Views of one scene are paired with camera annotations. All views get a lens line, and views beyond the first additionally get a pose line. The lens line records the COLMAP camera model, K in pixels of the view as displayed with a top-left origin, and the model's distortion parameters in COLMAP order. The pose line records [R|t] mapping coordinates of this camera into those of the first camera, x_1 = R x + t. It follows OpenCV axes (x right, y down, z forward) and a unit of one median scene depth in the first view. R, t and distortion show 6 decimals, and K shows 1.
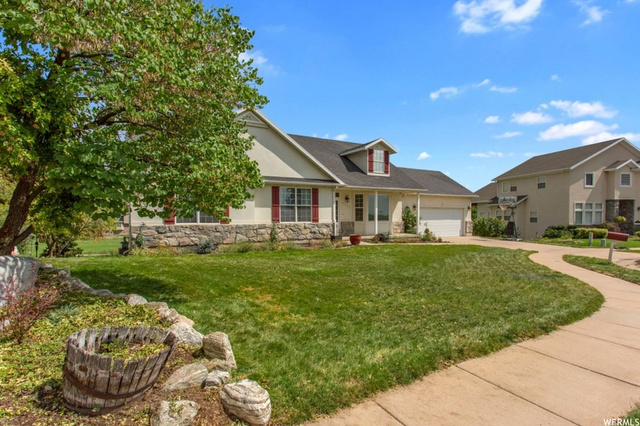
lens RADIAL K [[309.9, 0, 315.0], [0, 309.9, 207.1], [0, 0, 1]] dist [-0.001393, -0.000255]
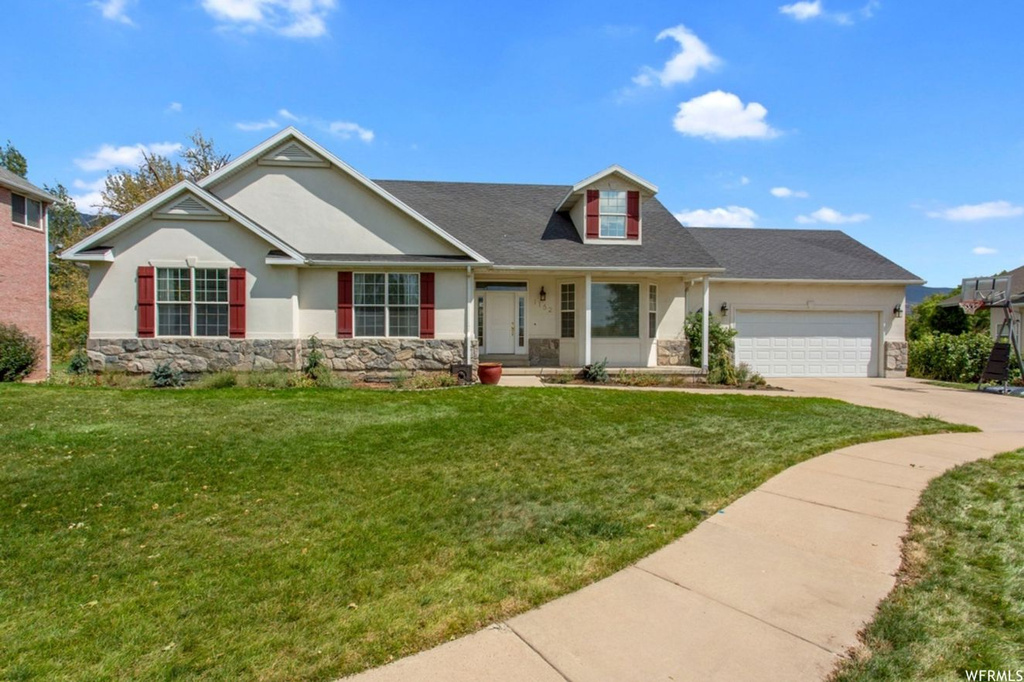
lens RADIAL K [[495.9, 0, 503.9], [0, 495.9, 331.6], [0, 0, 1]] dist [-0.001393, -0.000255]
pose [[0.918370, 0.002009, -0.395718, 0.442562], [0.007102, 0.999742, 0.021558, 0.020755], [0.395659, -0.022608, 0.918119, 0.276711]]
